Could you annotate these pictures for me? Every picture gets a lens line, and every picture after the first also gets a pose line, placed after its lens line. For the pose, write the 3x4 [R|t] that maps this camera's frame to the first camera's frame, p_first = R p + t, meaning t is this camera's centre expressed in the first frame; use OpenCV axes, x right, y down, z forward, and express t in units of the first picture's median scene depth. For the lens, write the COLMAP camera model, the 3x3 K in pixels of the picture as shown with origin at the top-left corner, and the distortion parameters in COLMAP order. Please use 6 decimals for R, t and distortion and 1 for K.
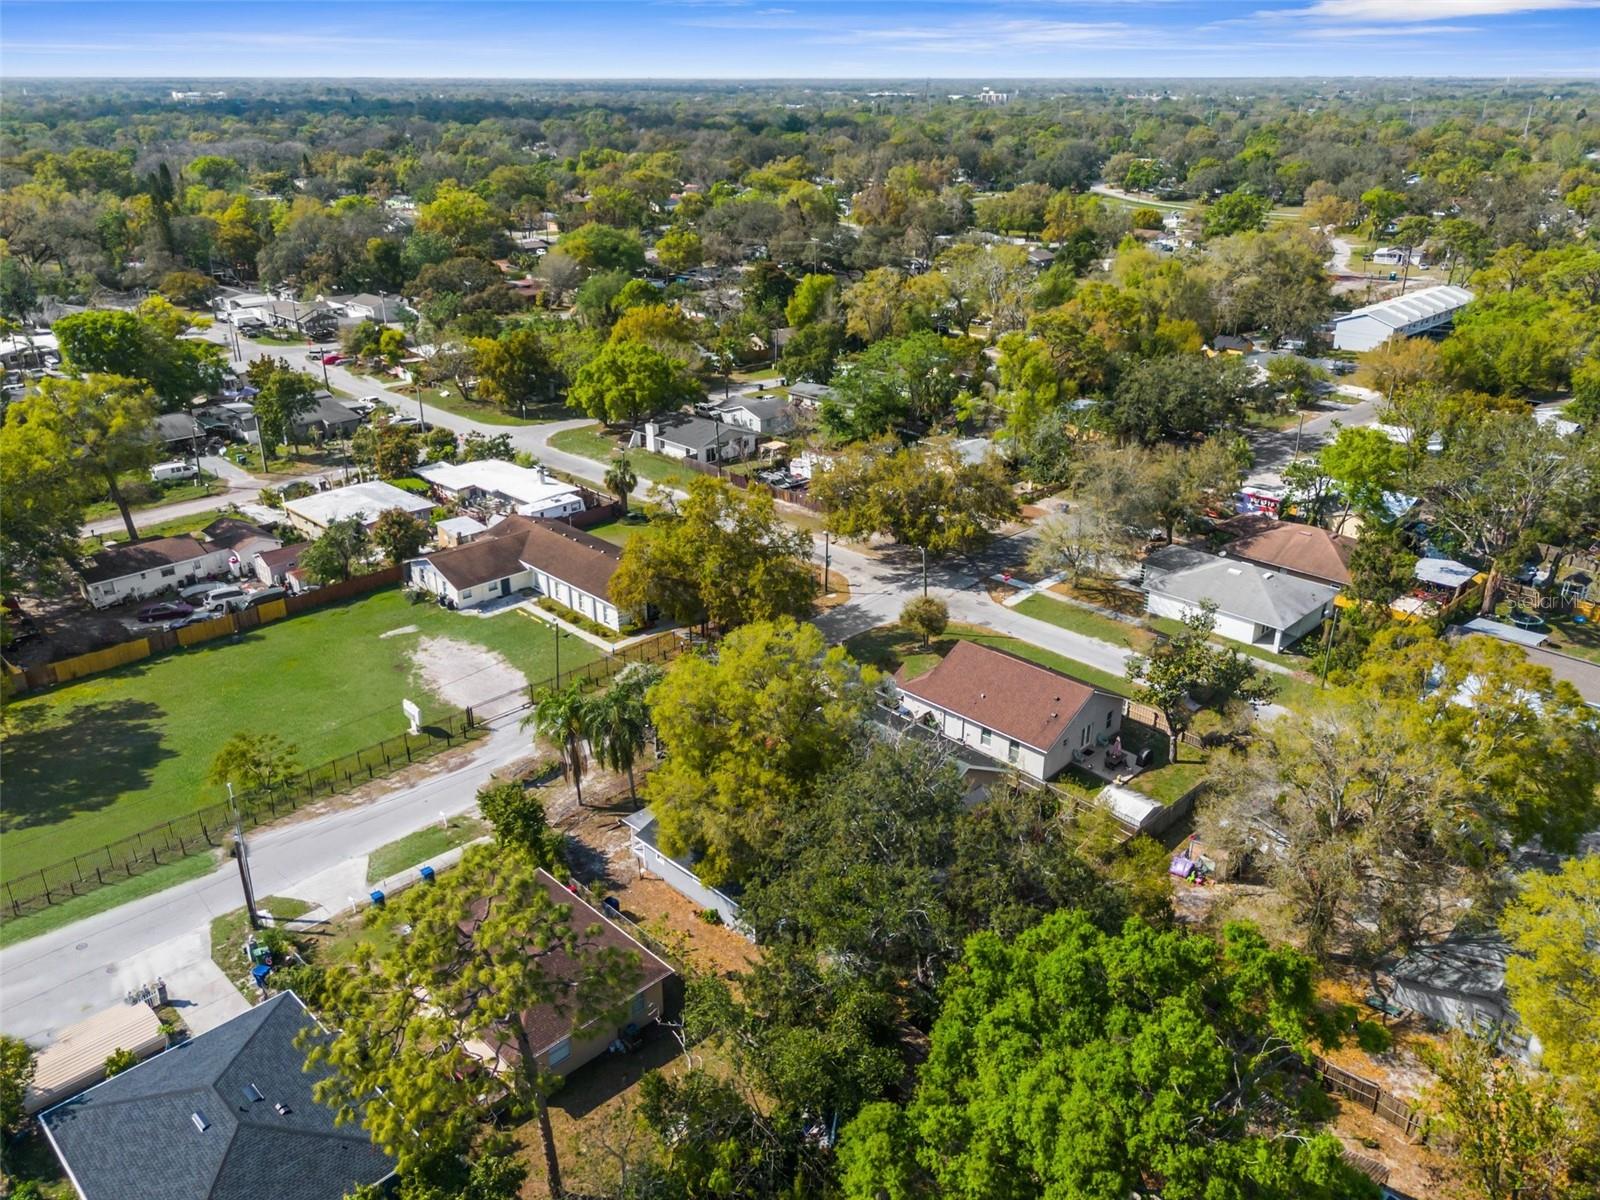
lens RADIAL K [[1169.4, 0, 800.0], [0, 1169.4, 600.0], [0, 0, 1]] dist [0.019913, -0.004631]
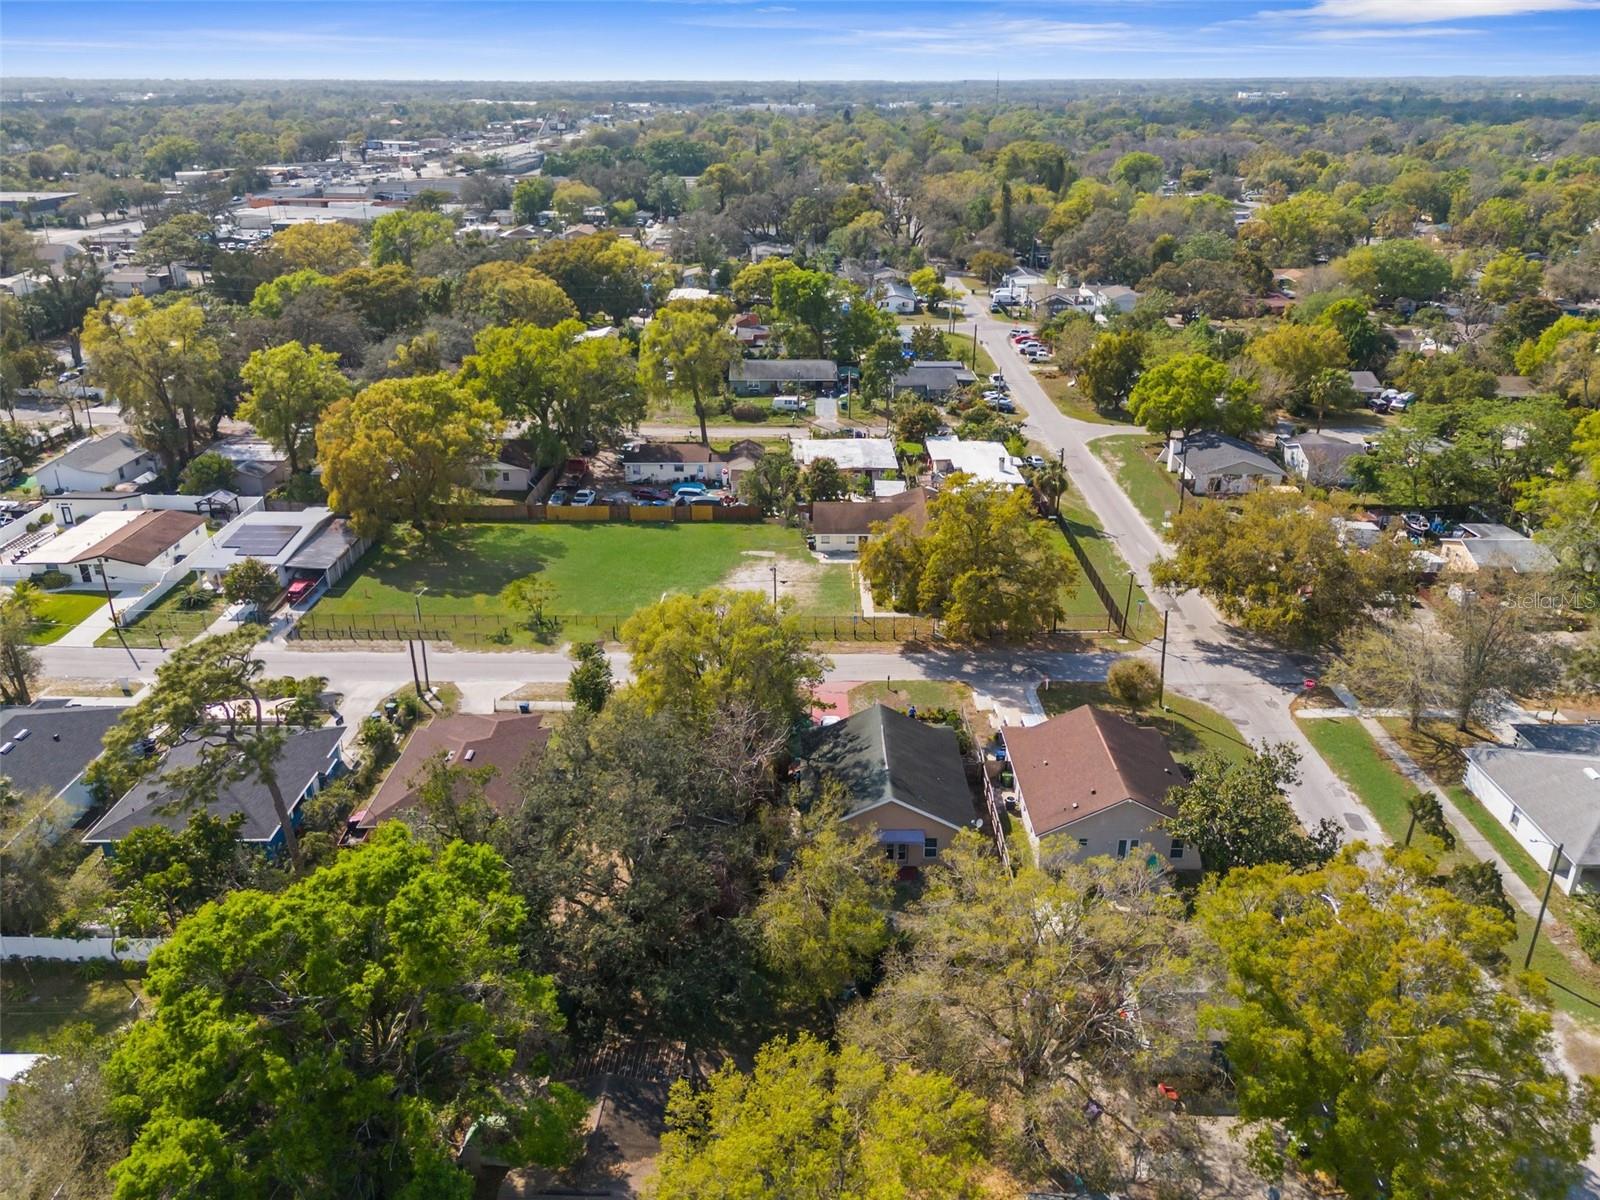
lens RADIAL K [[1169.4, 0, 800.0], [0, 1169.4, 600.0], [0, 0, 1]] dist [0.019913, -0.004631]
pose [[0.698839, 0.279767, -0.658297, 0.405037], [-0.280161, 0.953863, 0.107963, -0.057085], [0.658129, 0.108981, 0.744976, 0.134837]]
